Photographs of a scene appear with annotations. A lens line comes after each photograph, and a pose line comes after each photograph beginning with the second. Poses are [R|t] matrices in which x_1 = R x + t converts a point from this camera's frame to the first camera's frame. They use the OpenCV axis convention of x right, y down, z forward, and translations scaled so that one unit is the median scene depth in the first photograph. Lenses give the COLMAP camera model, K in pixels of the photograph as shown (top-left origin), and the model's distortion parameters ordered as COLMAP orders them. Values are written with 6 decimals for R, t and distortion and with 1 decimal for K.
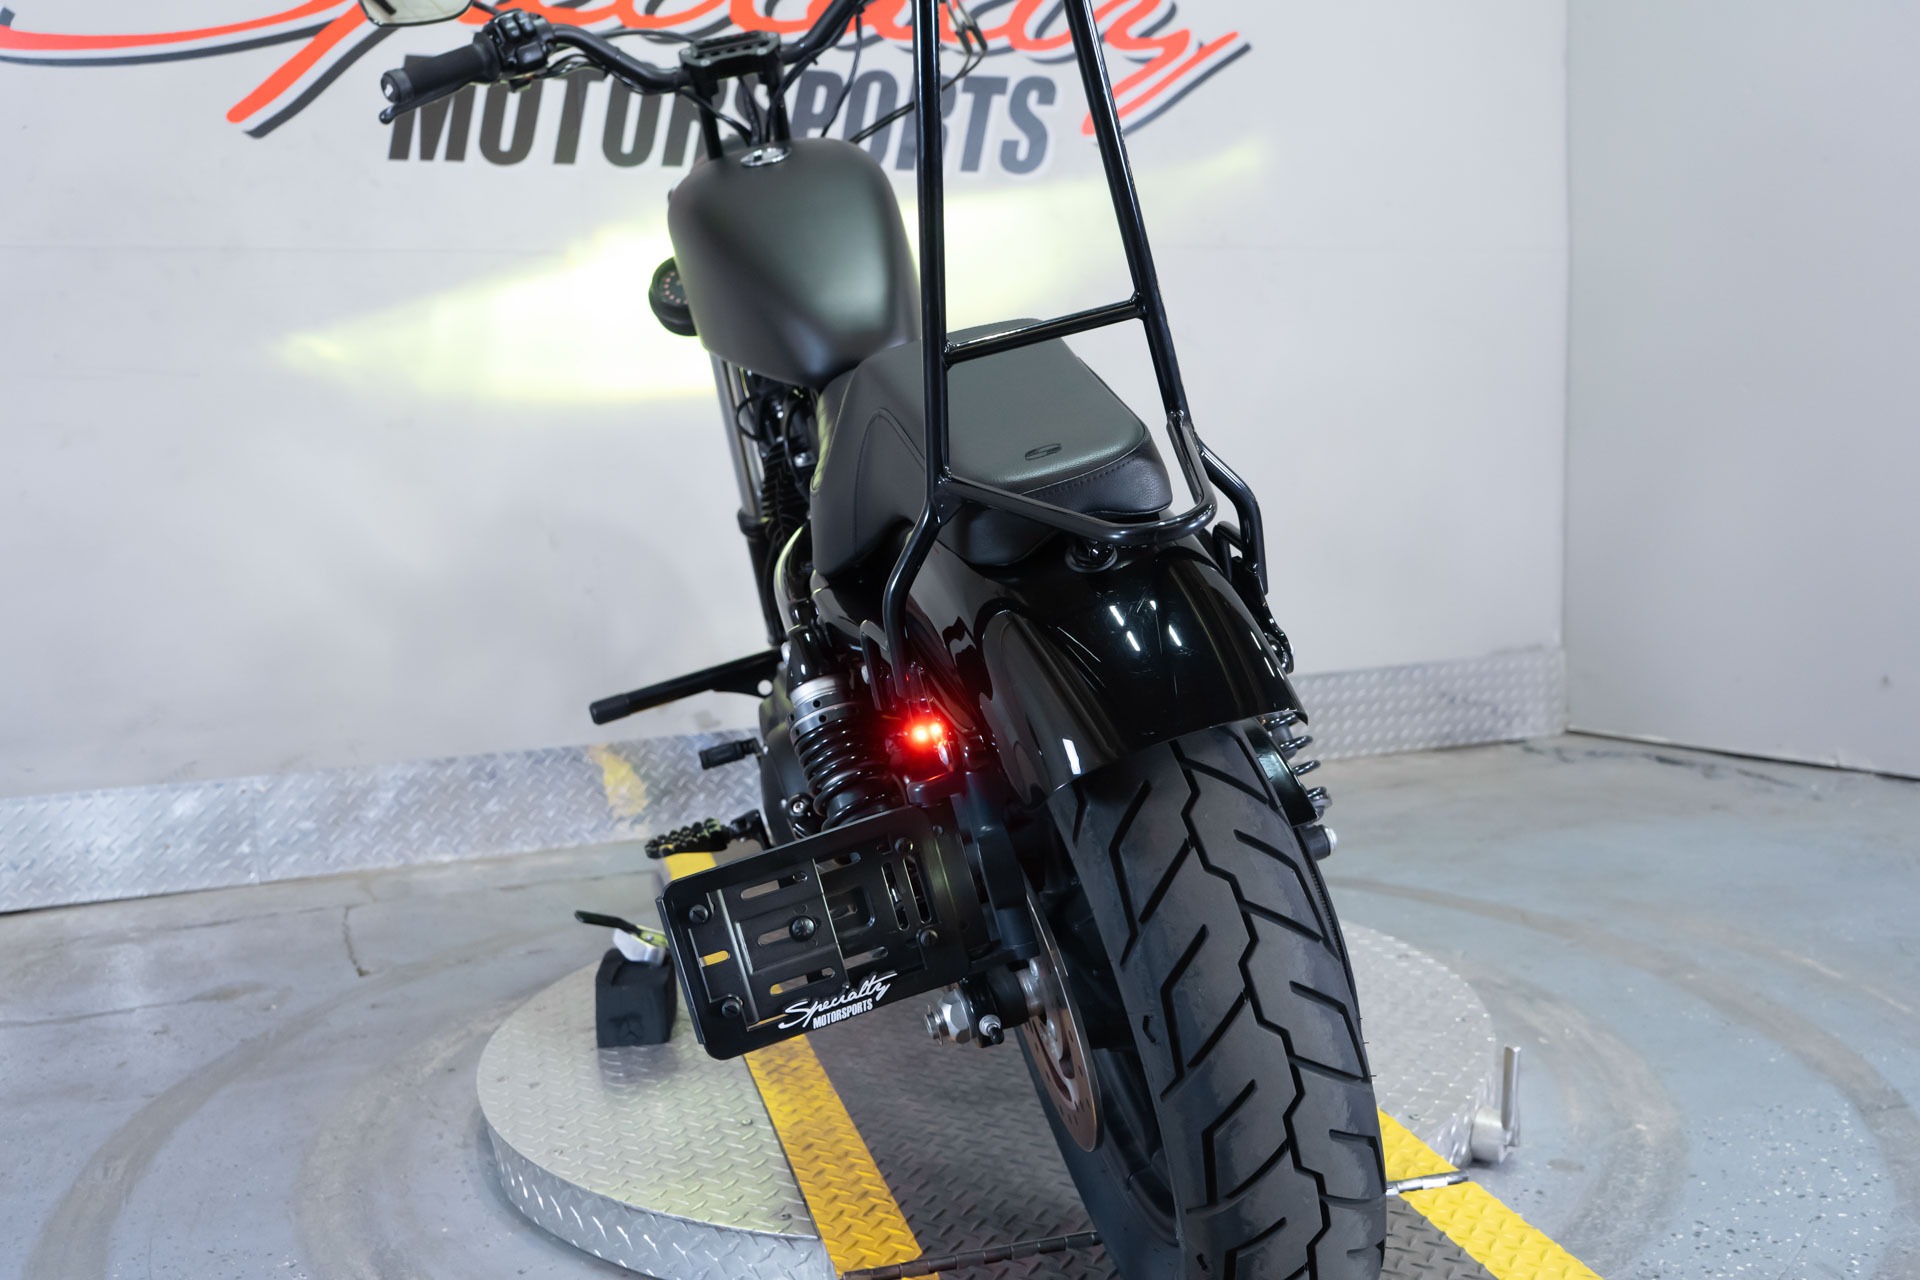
lens RADIAL K [[1786.6, 0, 960.0], [0, 1786.6, 640.0], [0, 0, 1]] dist [-0.003726, 0.011861]
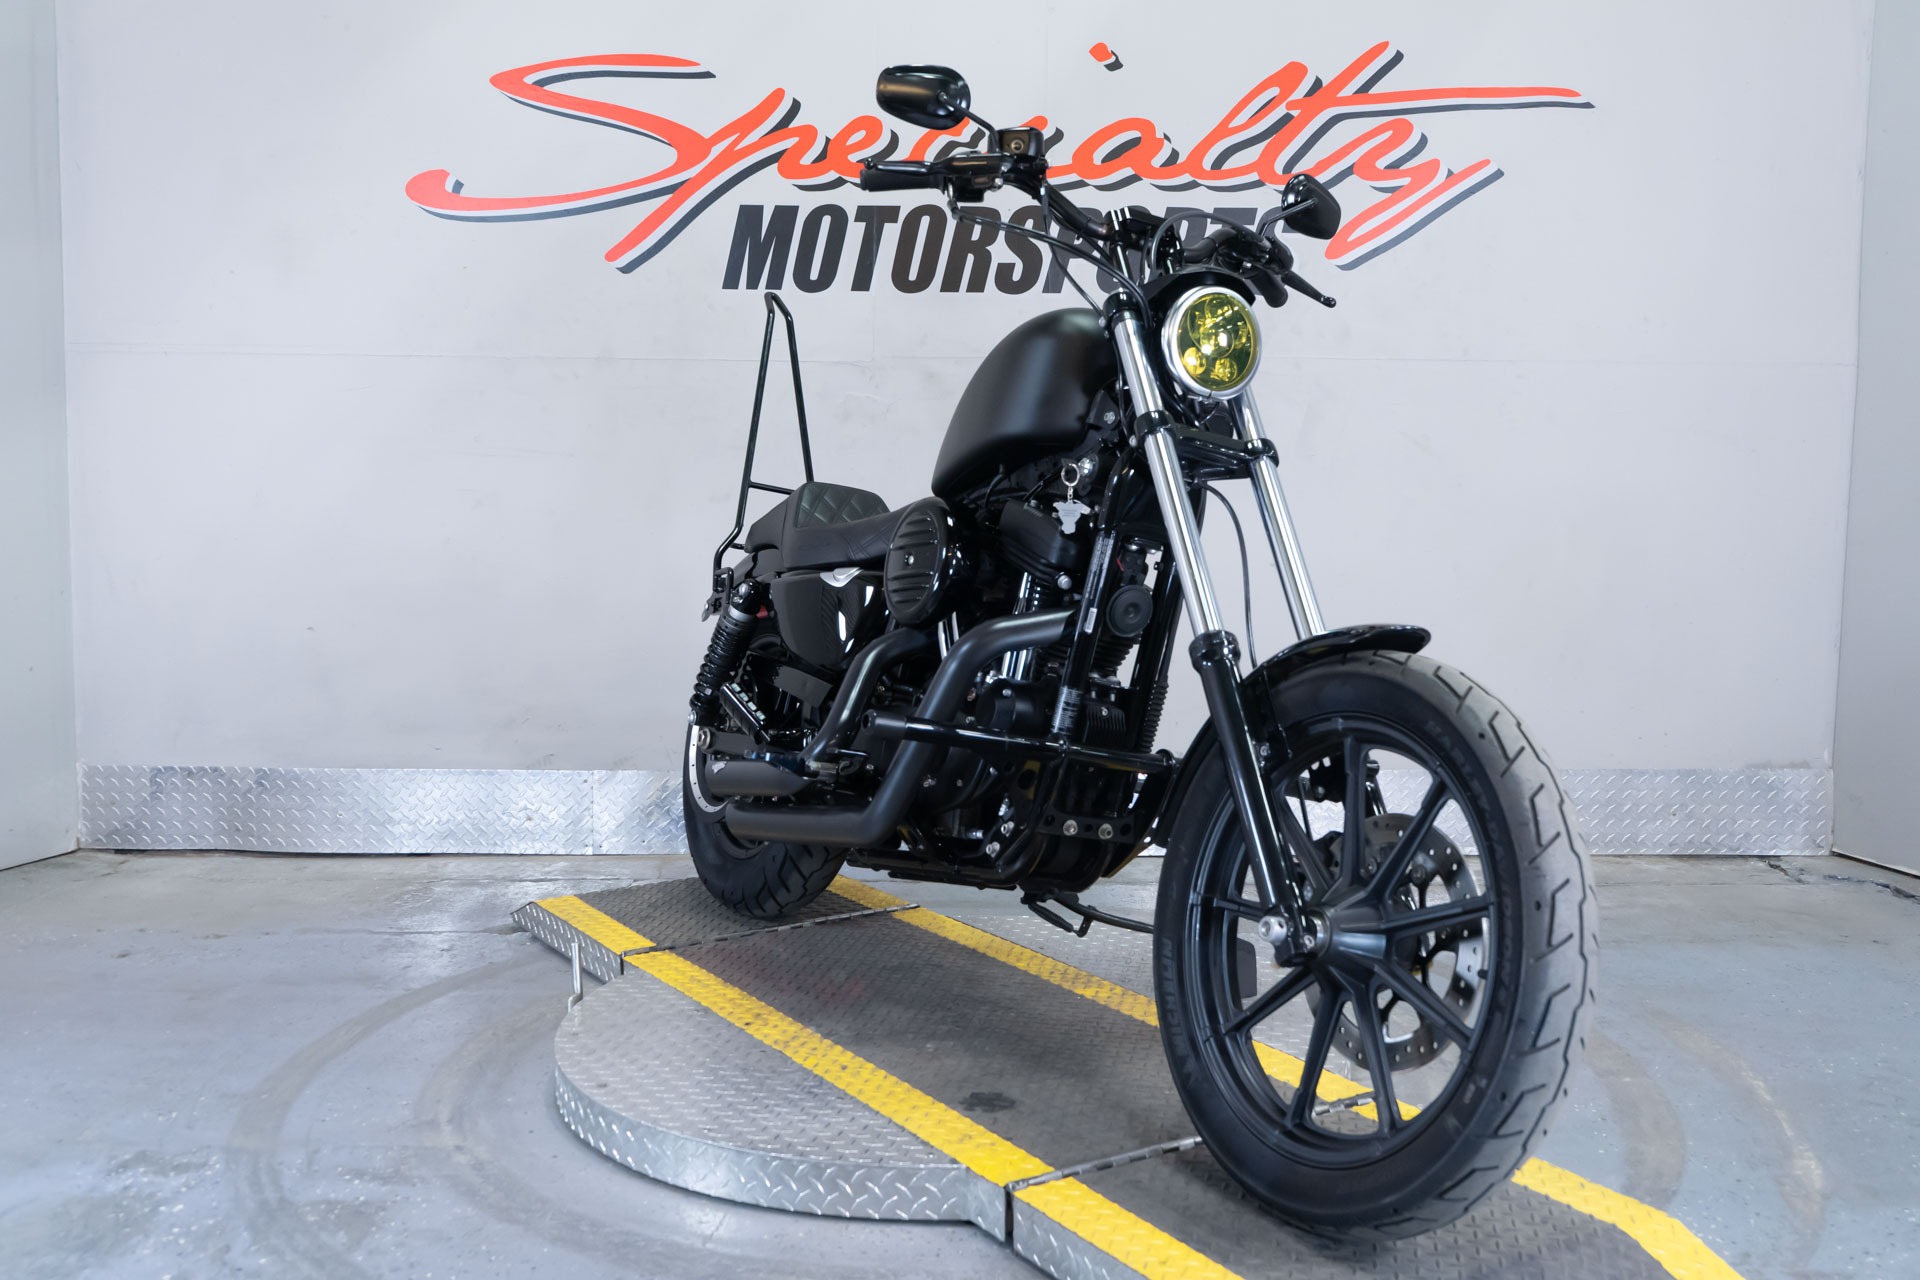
lens RADIAL K [[1861.7, 0, 960.0], [0, 1861.7, 640.0], [0, 0, 1]] dist [0.002381, 0.007837]
pose [[0.936457, 0.071764, -0.343364, 0.277285], [-0.076916, 0.997037, -0.001389, -0.031905], [0.342247, 0.027711, 0.939201, -0.148297]]
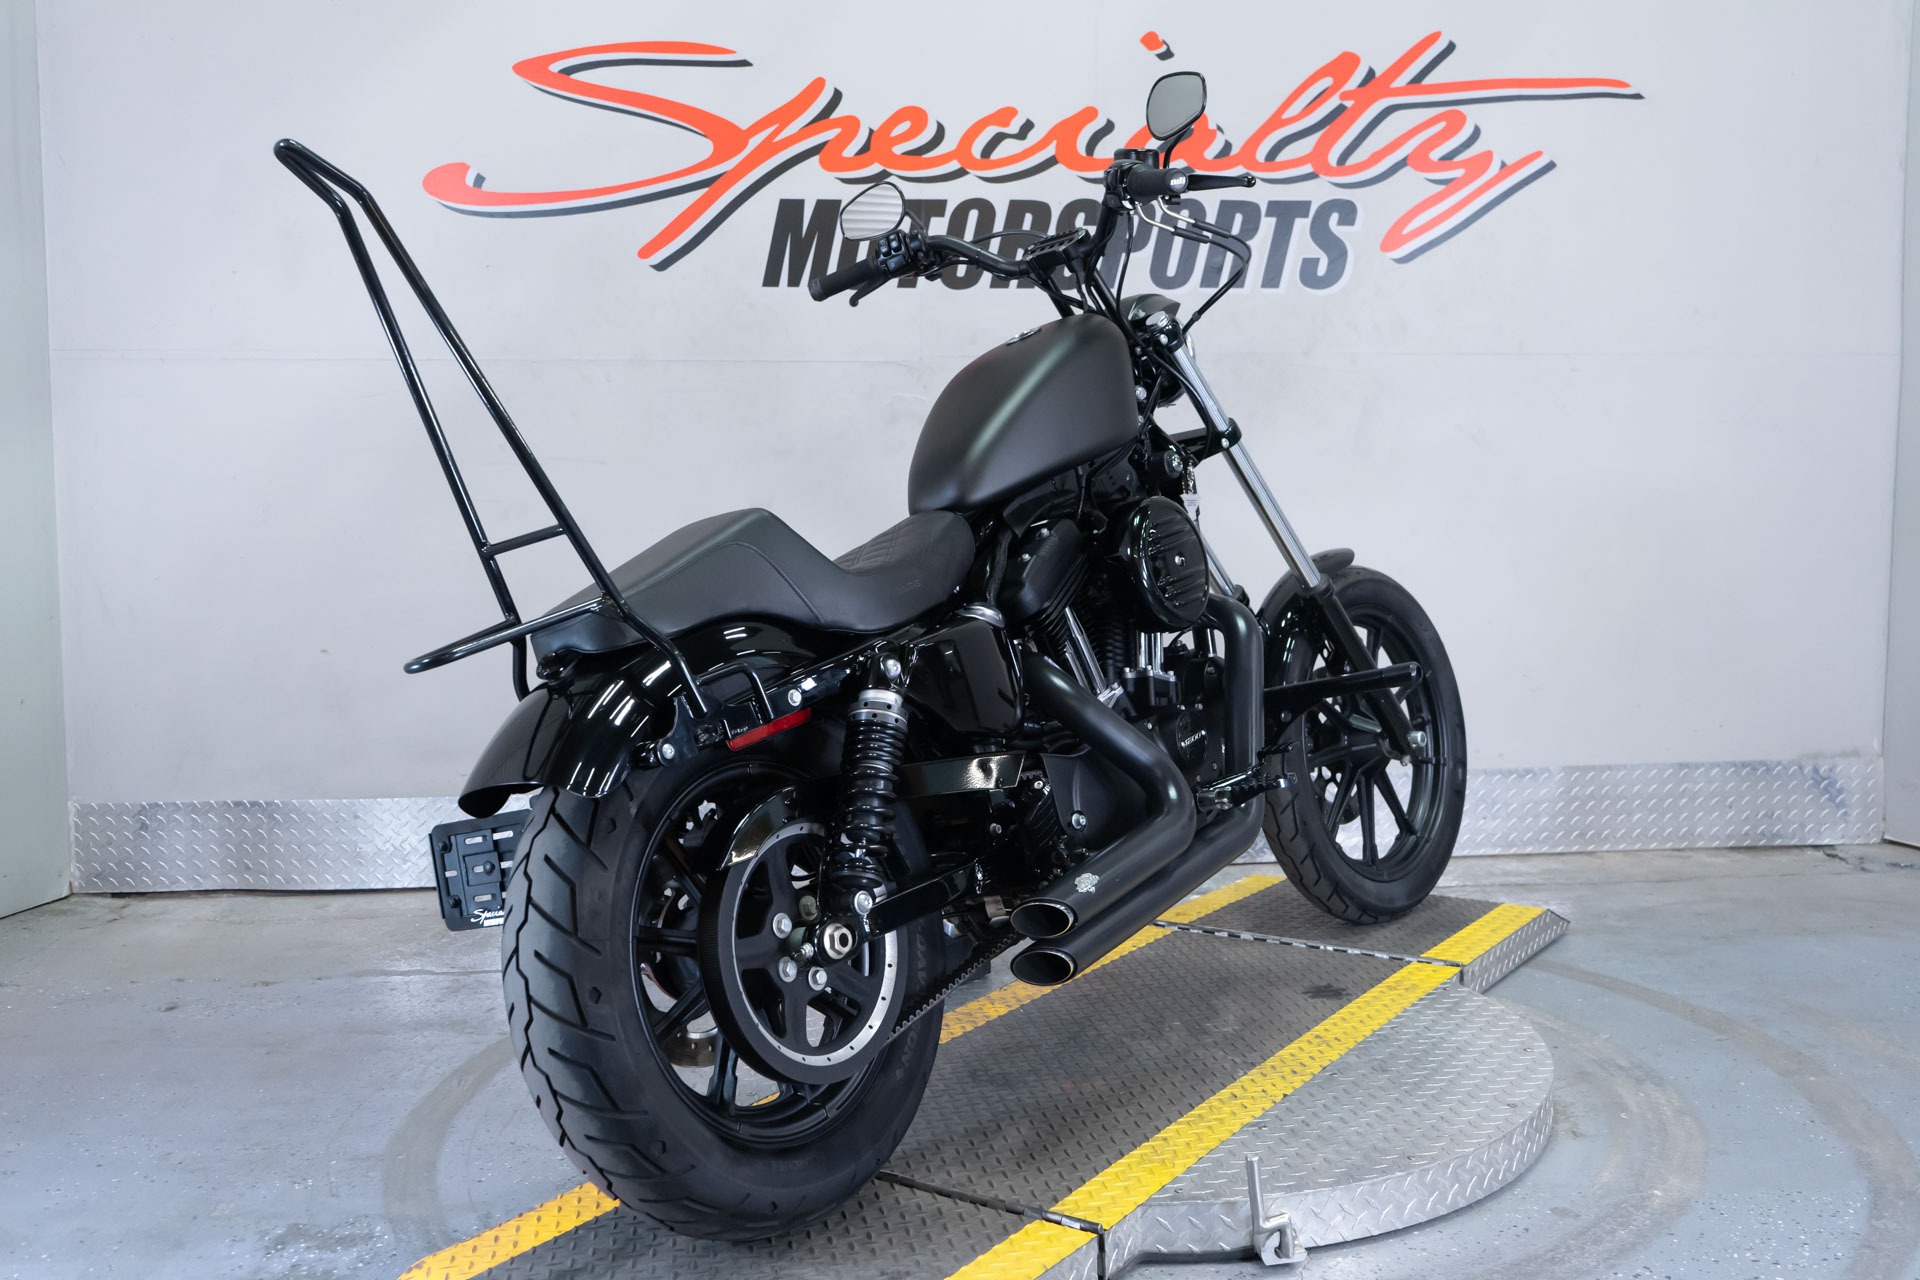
lens RADIAL K [[1873.2, 0, 960.0], [0, 1873.2, 640.0], [0, 0, 1]] dist [-0.000351, 0.017005]
pose [[0.962782, 0.049531, -0.265703, 0.140907], [-0.054400, 0.998459, -0.010992, -0.023595], [0.264749, 0.025037, 0.963992, -0.156667]]
